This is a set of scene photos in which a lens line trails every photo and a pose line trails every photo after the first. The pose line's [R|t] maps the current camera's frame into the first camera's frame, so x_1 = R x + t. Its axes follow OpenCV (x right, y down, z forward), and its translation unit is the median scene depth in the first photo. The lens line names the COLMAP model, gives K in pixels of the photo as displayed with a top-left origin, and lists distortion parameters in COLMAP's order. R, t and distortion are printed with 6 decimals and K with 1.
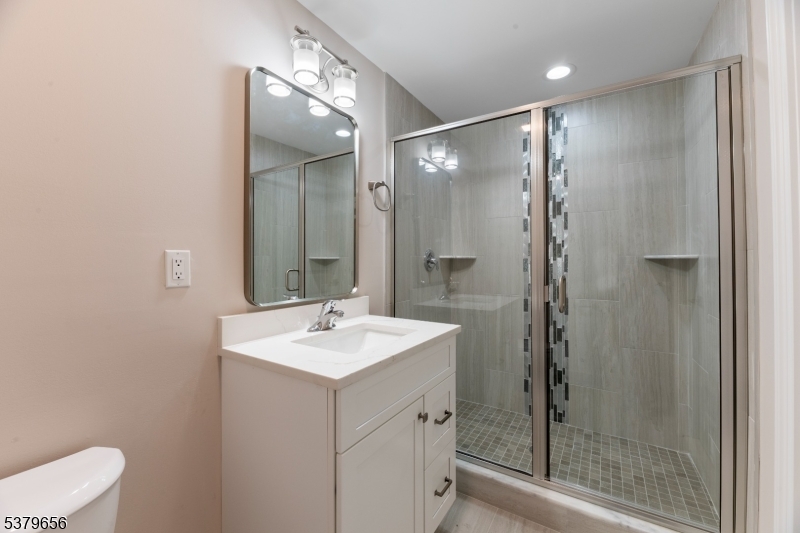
lens RADIAL K [[320.3, 0, 398.1], [0, 320.3, 264.9], [0, 0, 1]] dist [0.002806, 0.000126]
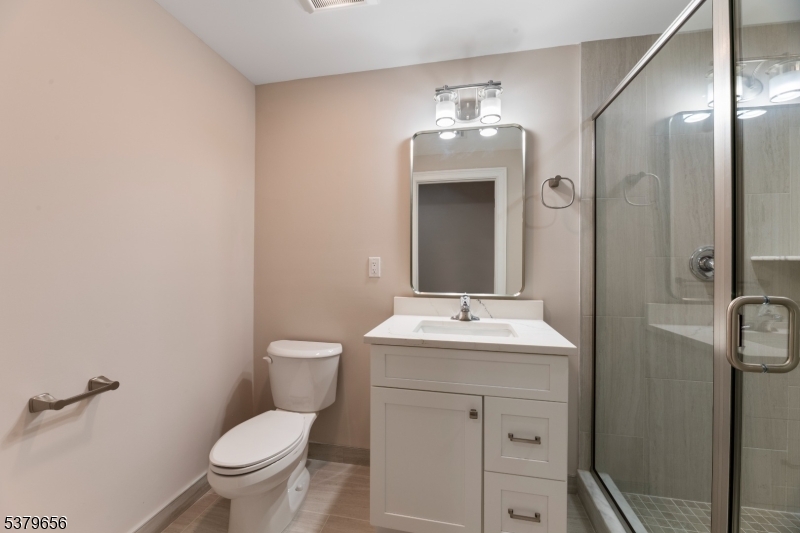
lens RADIAL K [[320.3, 0, 397.0], [0, 320.3, 263.0], [0, 0, 1]] dist [0.002806, 0.000126]
pose [[0.353245, 0.004804, -0.935518, 0.758478], [-0.014738, 0.999891, -0.000430, -0.009950], [0.935415, 0.013939, 0.353278, 0.306039]]
